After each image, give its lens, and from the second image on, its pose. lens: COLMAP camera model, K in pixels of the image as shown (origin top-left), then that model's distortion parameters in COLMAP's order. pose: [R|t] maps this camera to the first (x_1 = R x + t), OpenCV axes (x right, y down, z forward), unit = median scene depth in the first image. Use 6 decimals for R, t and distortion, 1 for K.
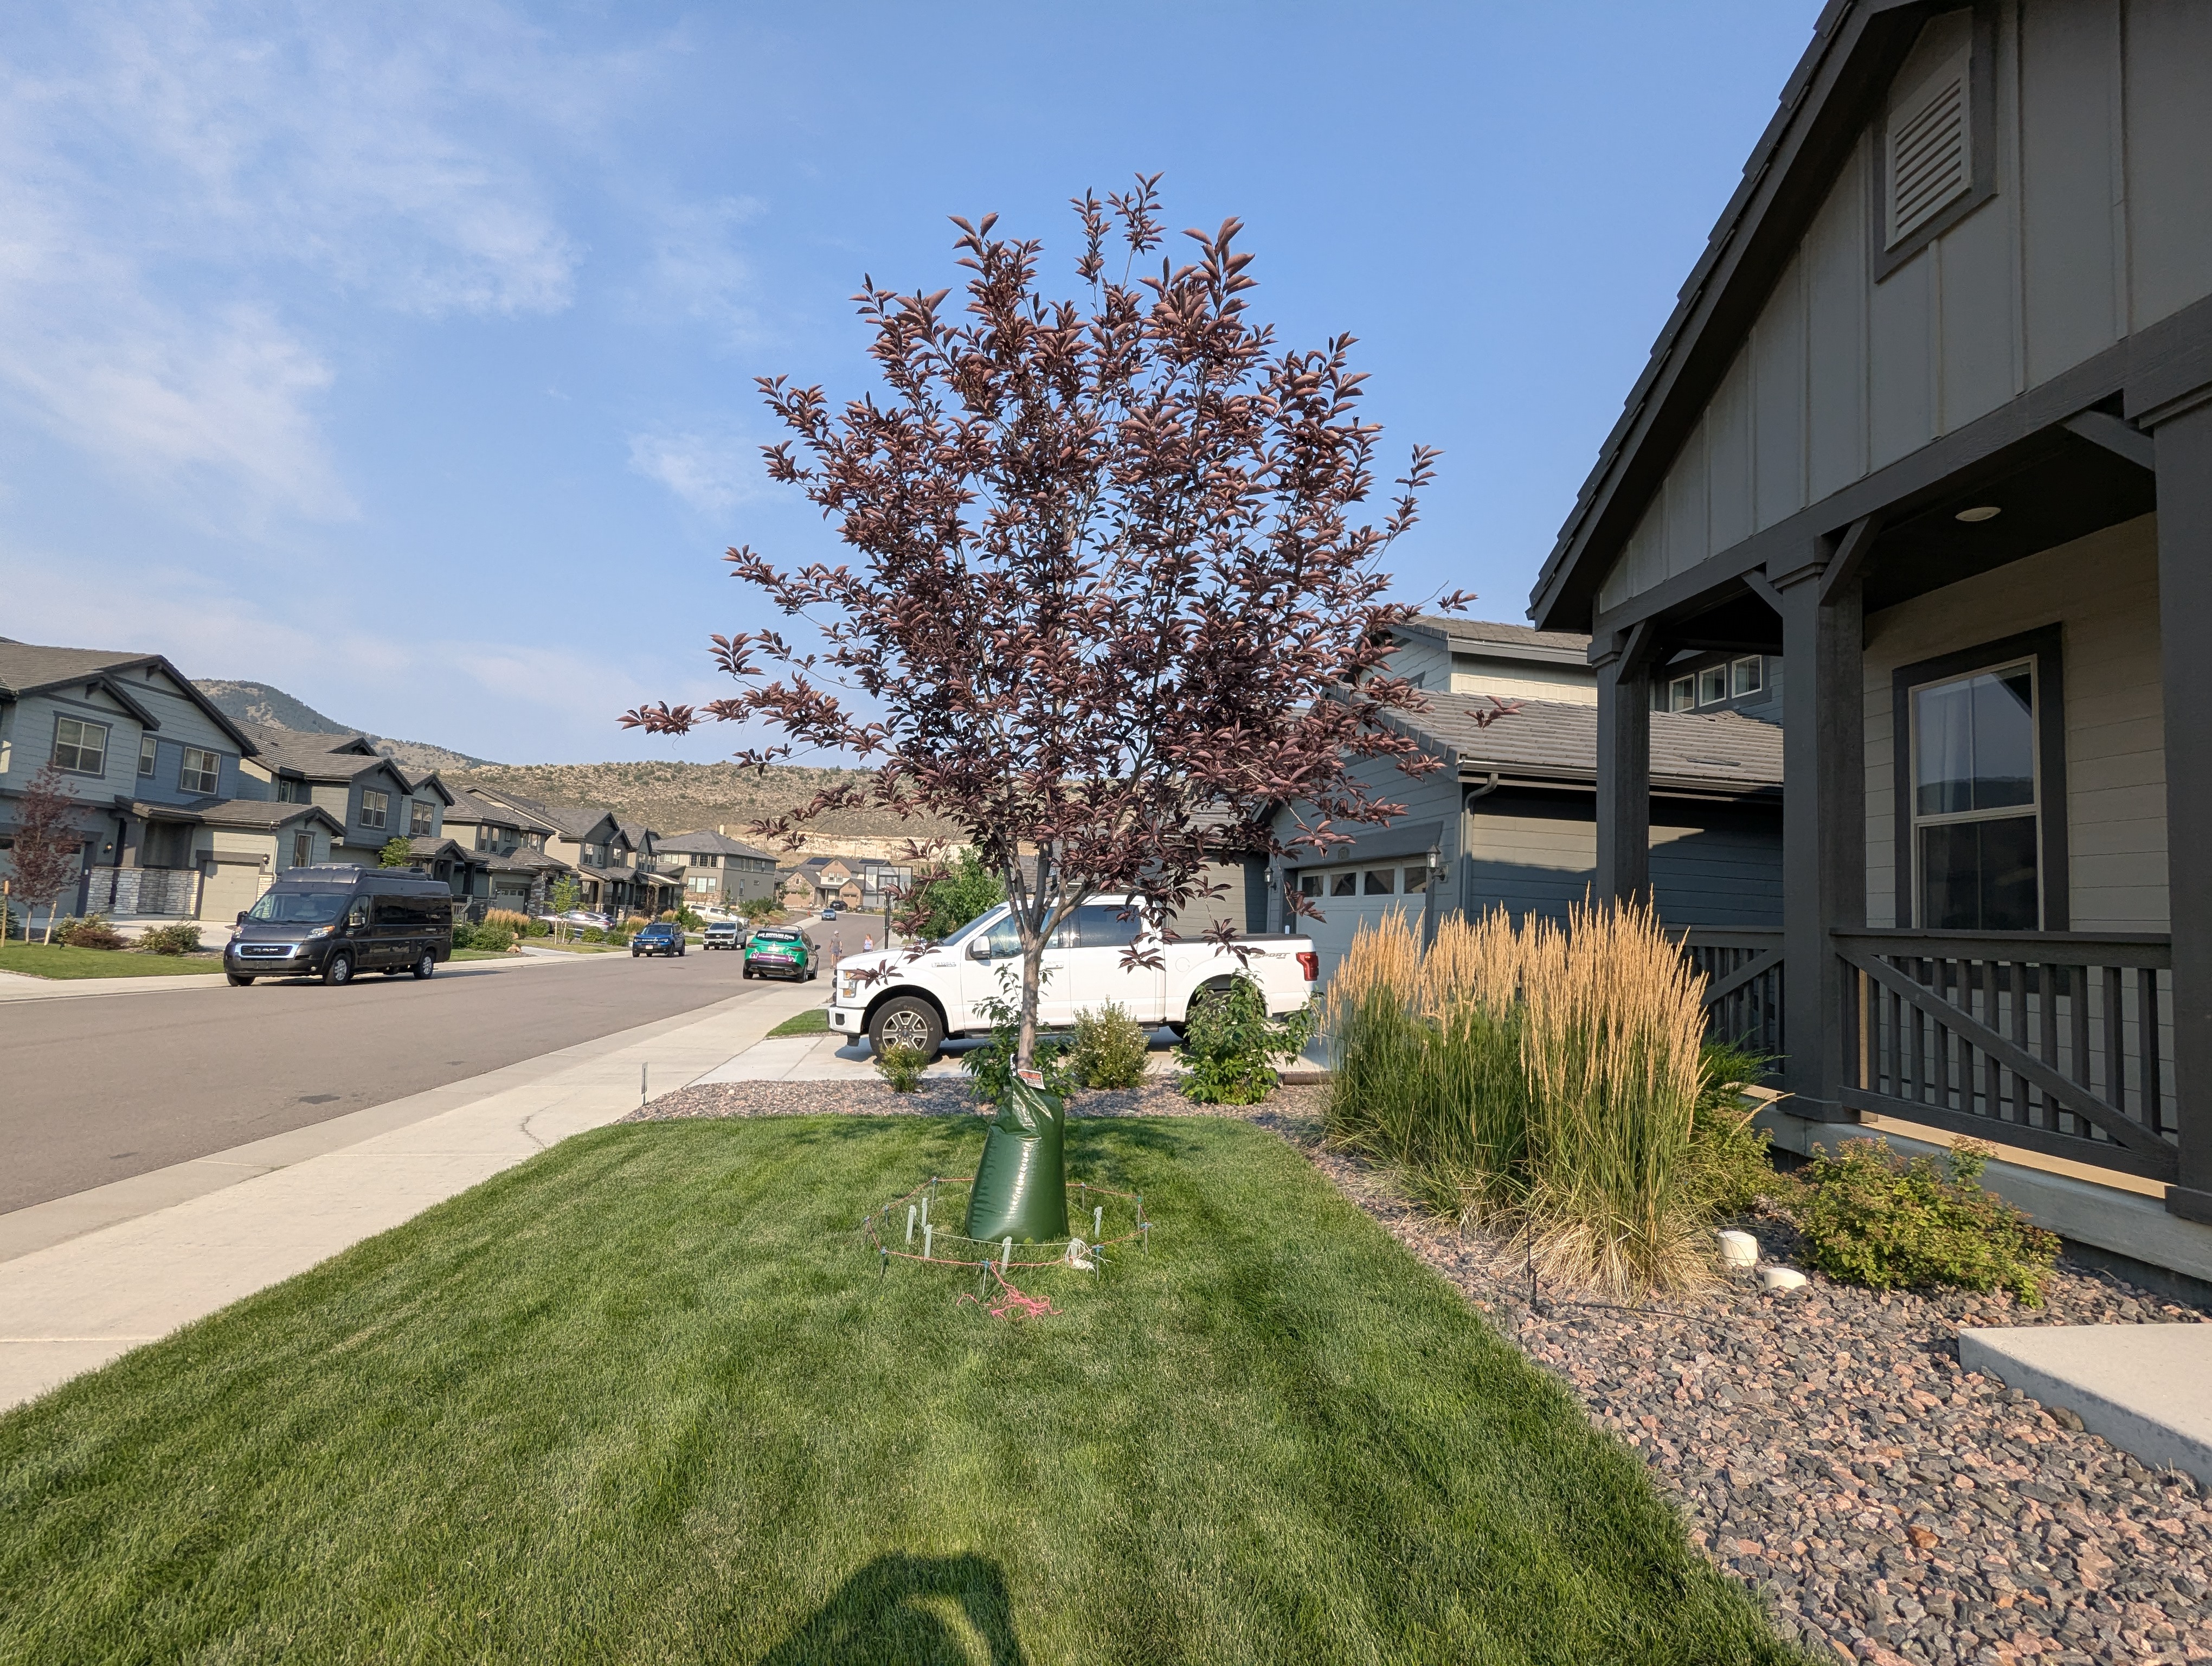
lens RADIAL K [[1045.3, 0, 1099.3], [0, 1045.3, 826.3], [0, 0, 1]] dist [-0.002780, -0.000176]
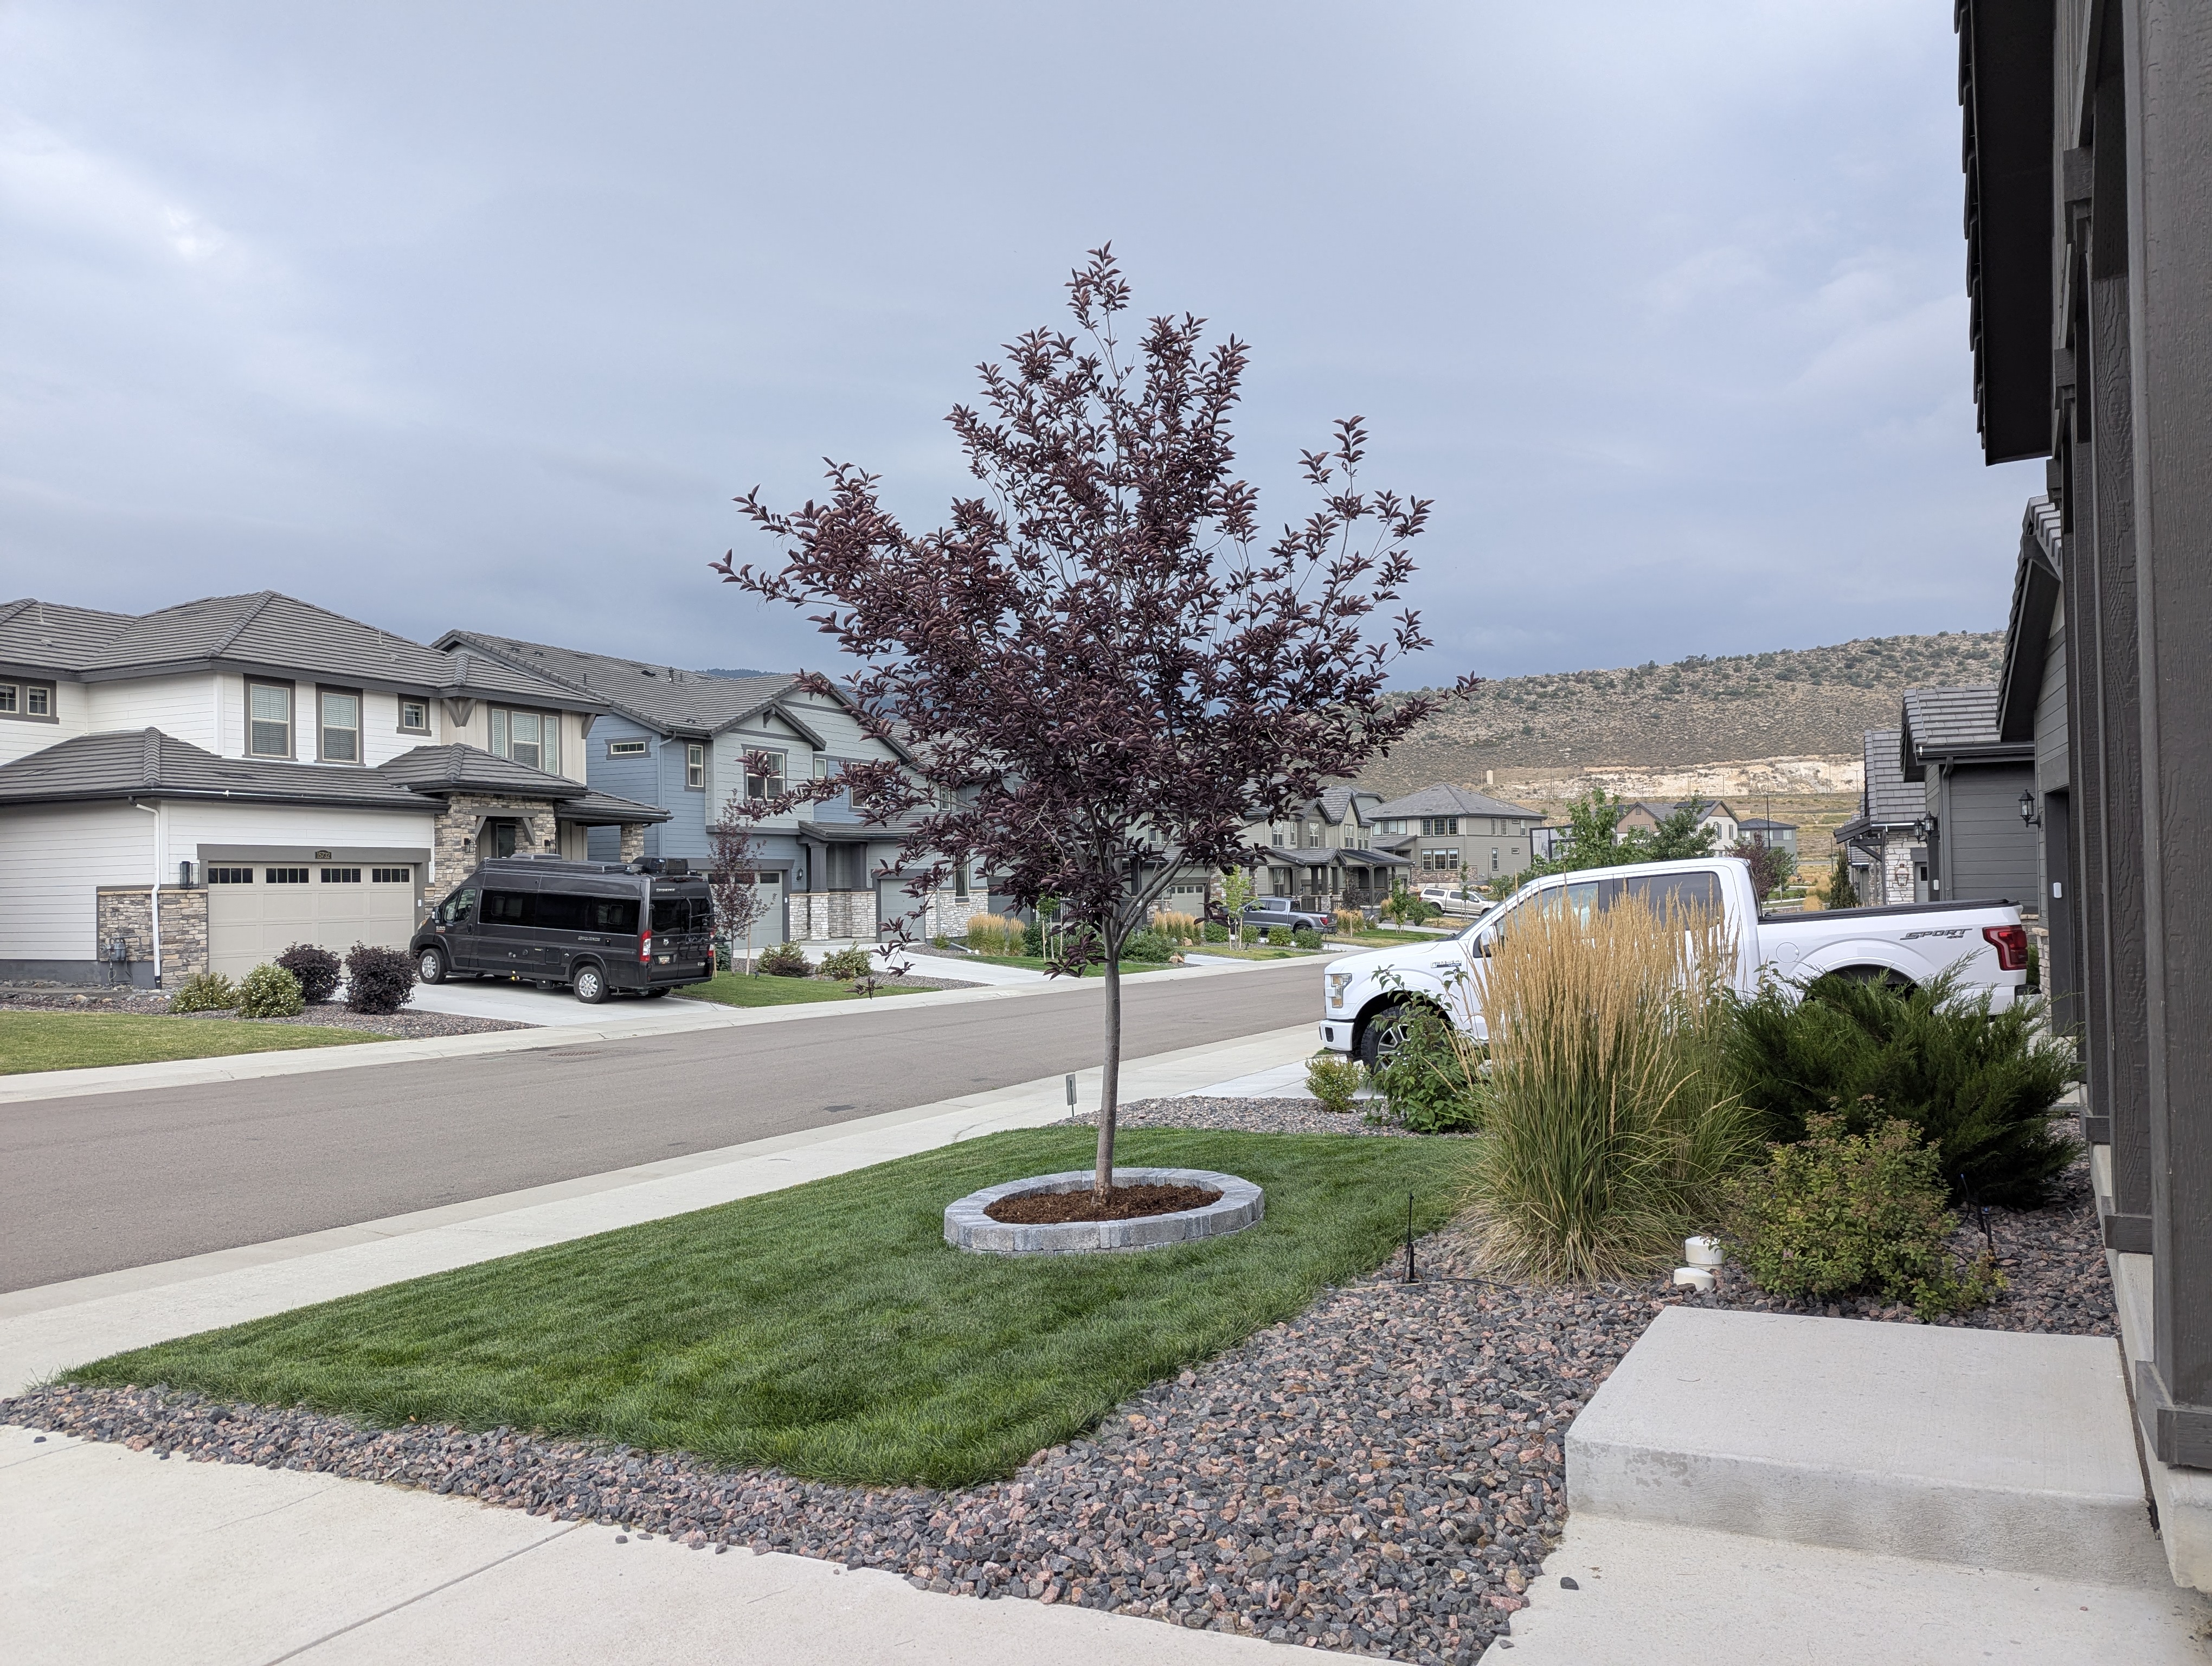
lens RADIAL K [[1515.6, 0, 1112.1], [0, 1515.6, 858.3], [0, 0, 1]] dist [0.108827, 0.000450]
pose [[0.829797, -0.074786, -0.553031, 0.487455], [0.108730, 0.993655, 0.028773, -0.019419], [0.547371, -0.084007, 0.832663, -0.208445]]
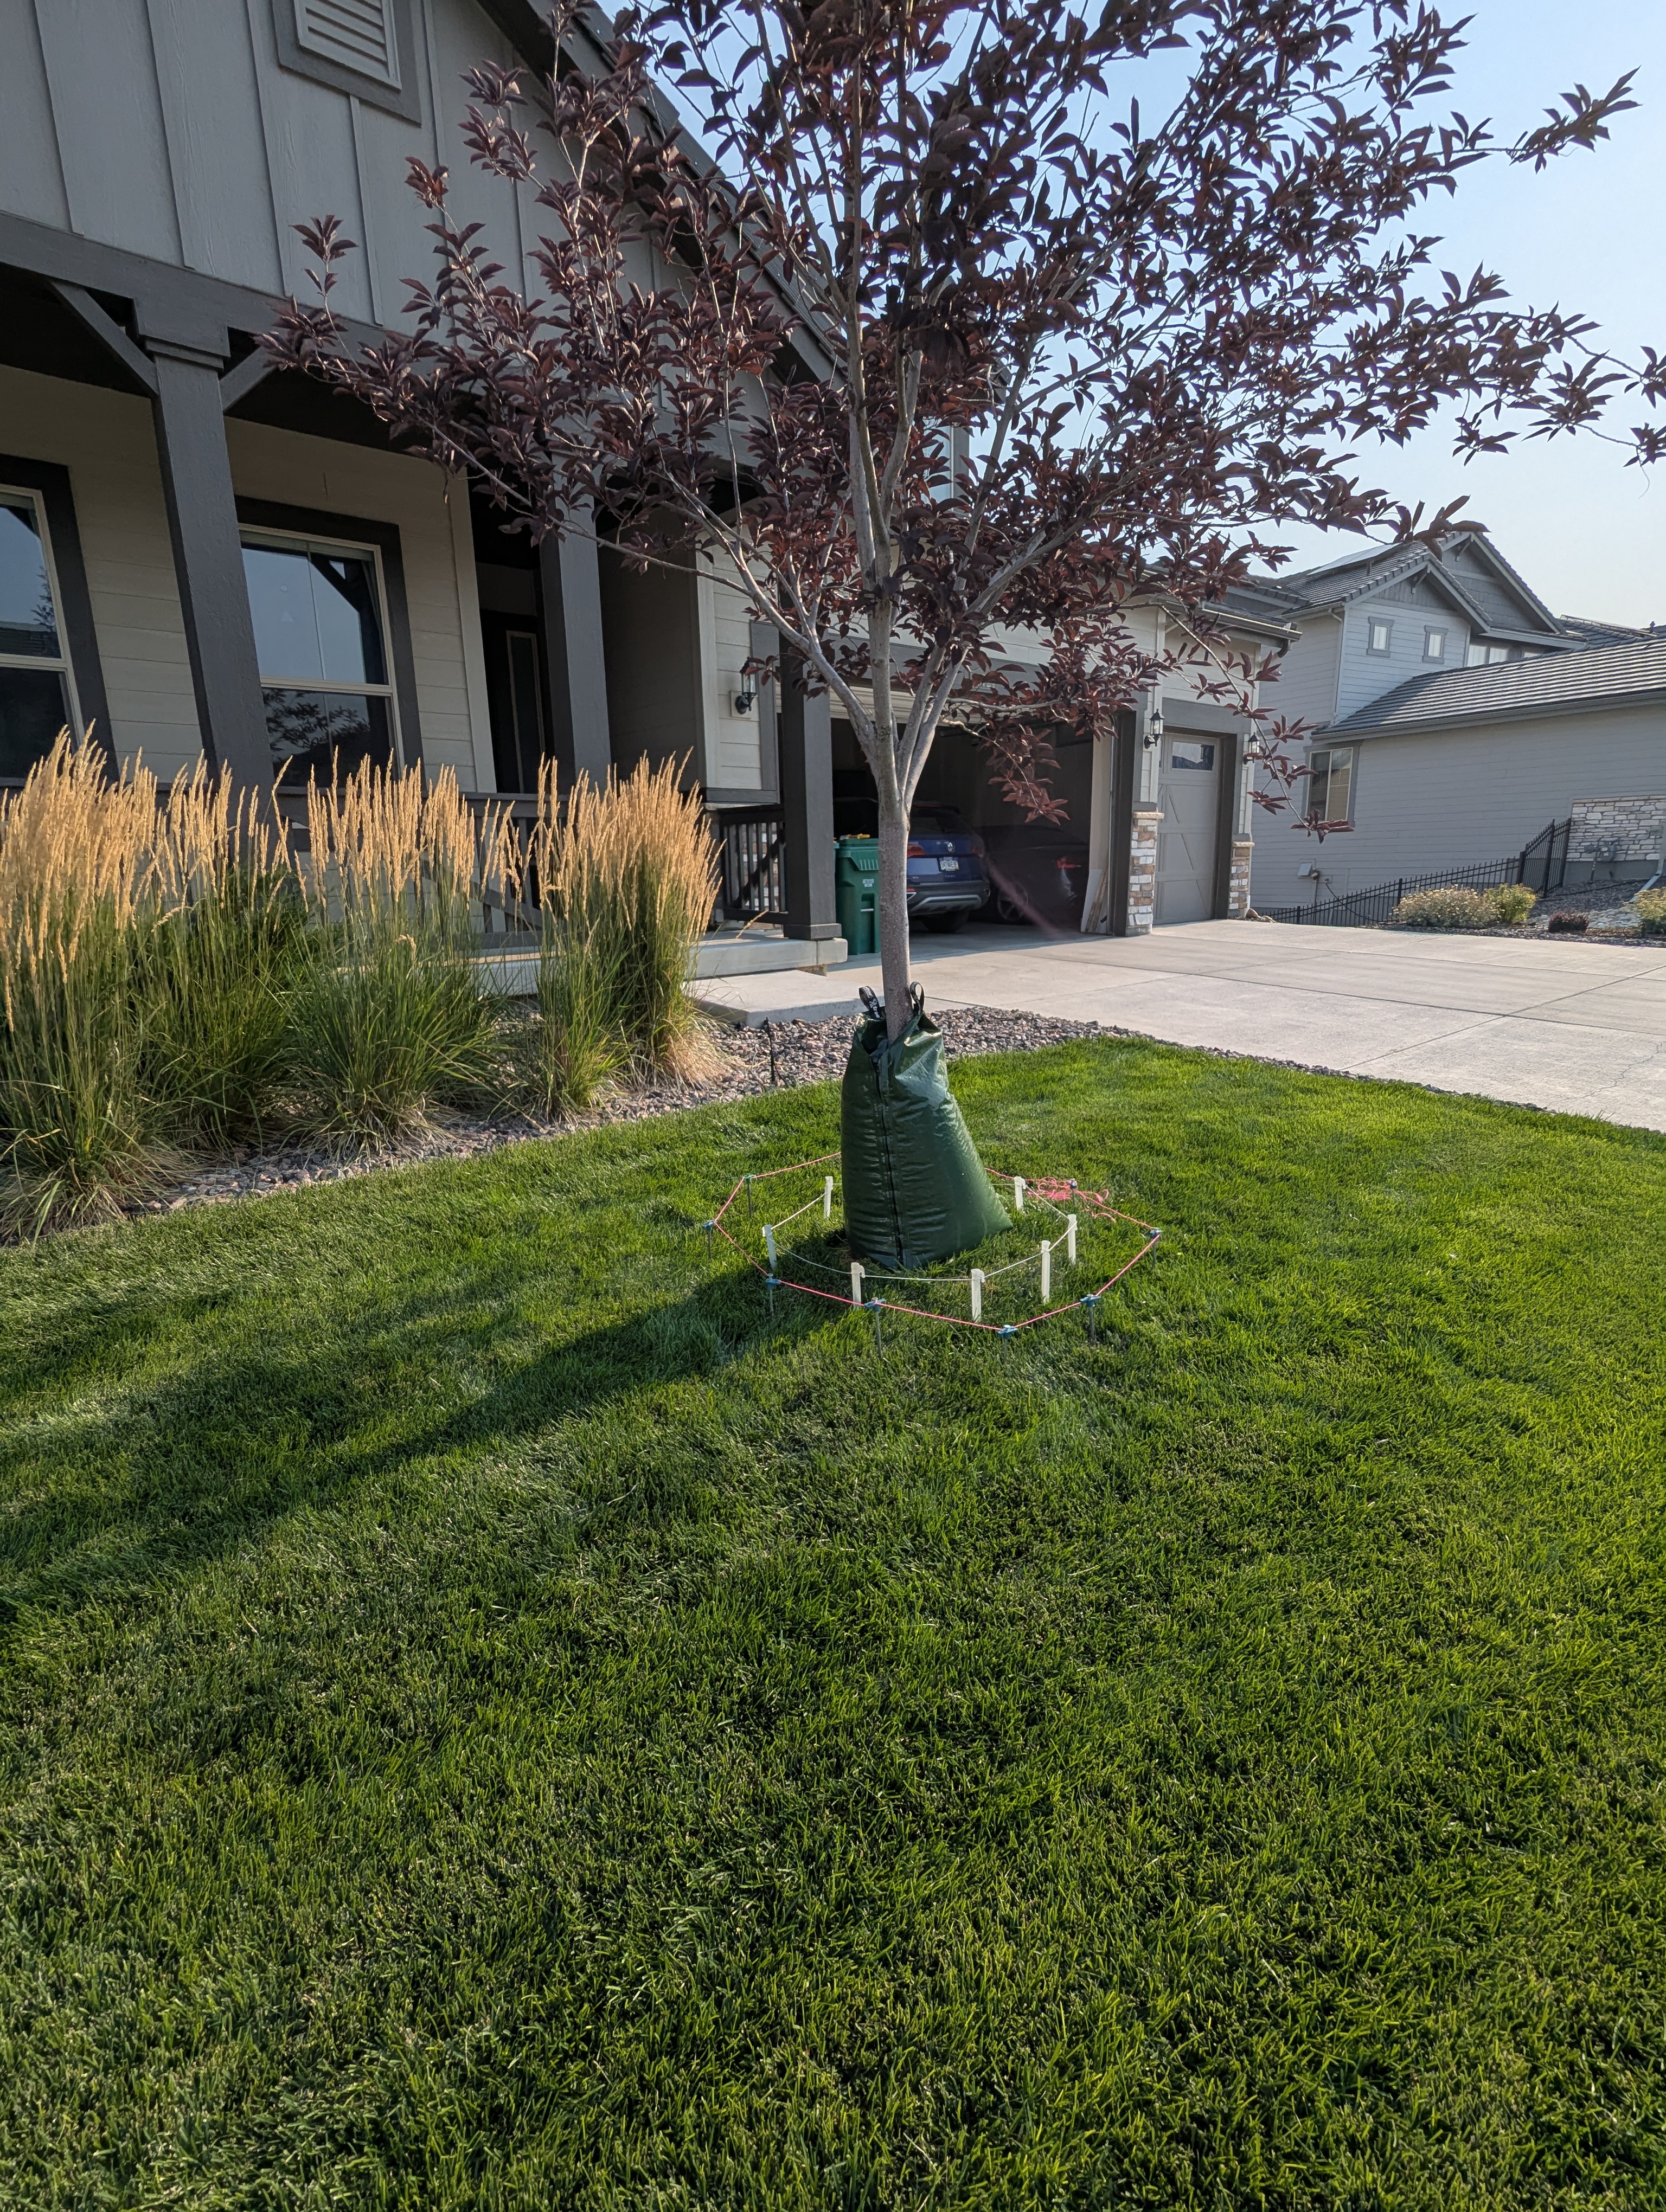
lens RADIAL K [[1059.8, 0, 818.9], [0, 1059.8, 1105.4], [0, 0, 1]] dist [-0.001790, 0.002008]
pose [[-0.593686, -0.214184, 0.775669, -0.289300], [-0.079098, 0.974791, 0.208627, 0.090982], [-0.800800, 0.062505, -0.595661, 0.784532]]
